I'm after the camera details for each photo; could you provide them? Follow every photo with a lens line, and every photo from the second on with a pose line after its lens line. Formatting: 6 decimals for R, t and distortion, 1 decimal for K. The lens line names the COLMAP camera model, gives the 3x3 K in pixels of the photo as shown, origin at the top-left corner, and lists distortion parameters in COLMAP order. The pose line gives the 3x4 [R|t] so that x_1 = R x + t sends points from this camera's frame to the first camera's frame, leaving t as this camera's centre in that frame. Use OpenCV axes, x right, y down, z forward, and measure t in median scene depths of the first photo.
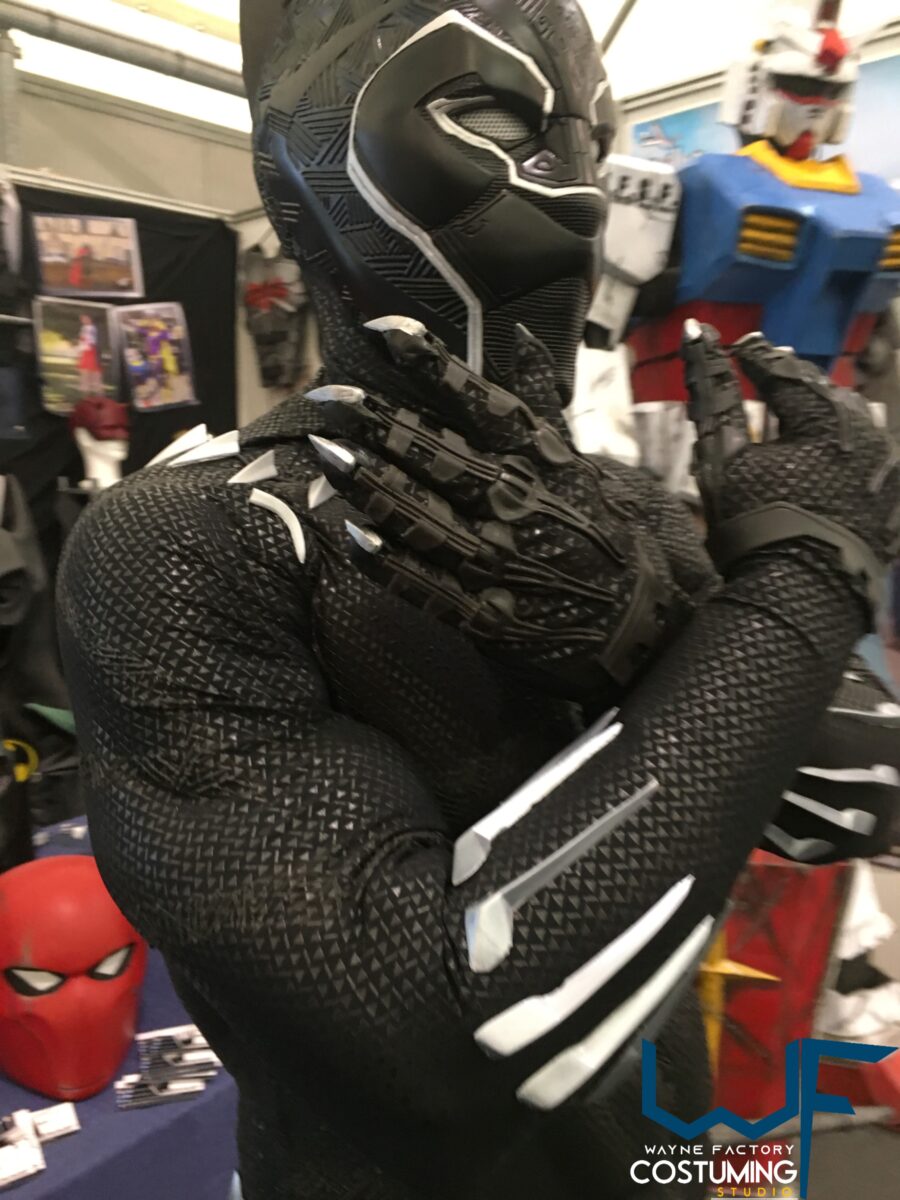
lens RADIAL K [[1066.1, 0, 450.0], [0, 1066.1, 600.0], [0, 0, 1]] dist [0.004541, 0.006272]
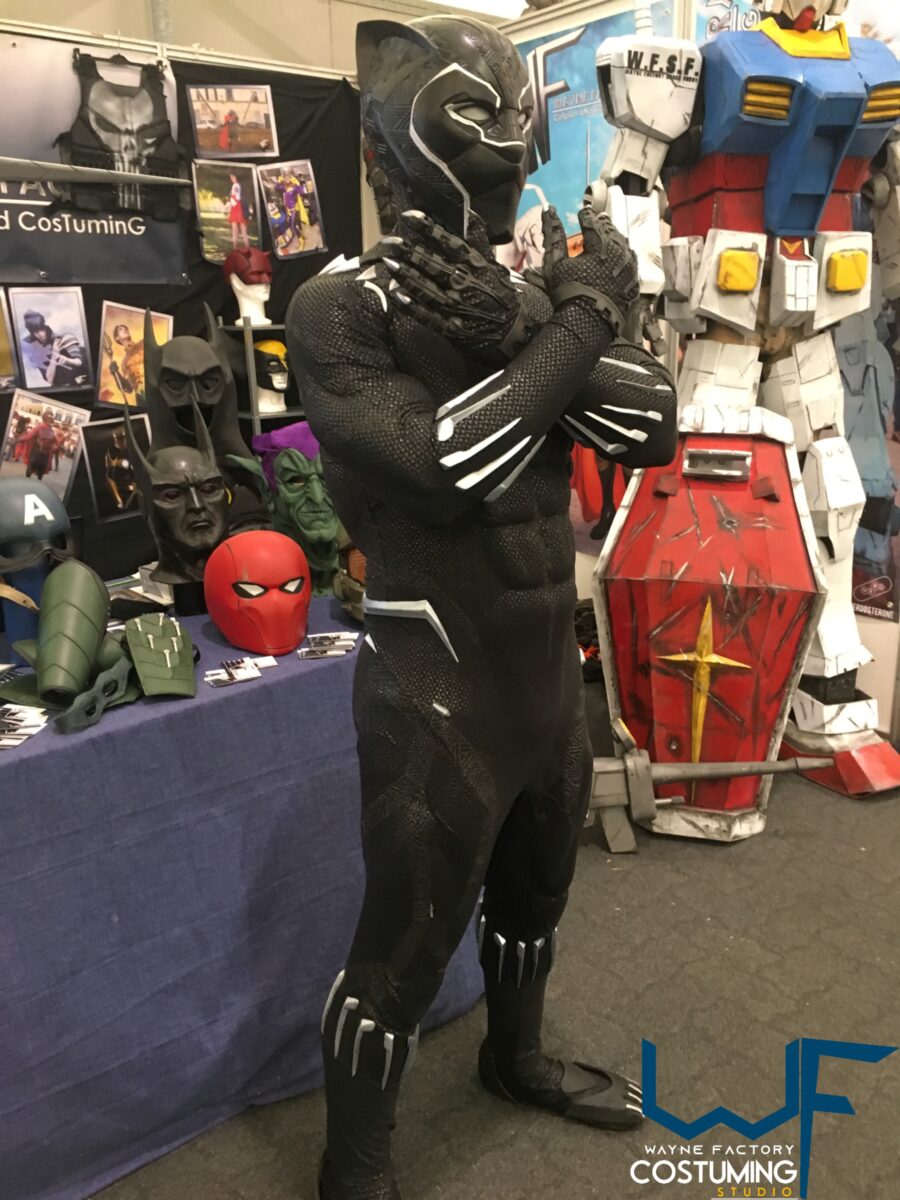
lens RADIAL K [[1072.7, 0, 450.0], [0, 1072.7, 600.0], [0, 0, 1]] dist [0.118889, -0.215581]
pose [[0.992856, 0.010203, -0.118883, 0.324957], [0.005639, 0.991212, 0.132161, 0.303411], [0.119187, -0.131888, 0.984073, -1.590300]]
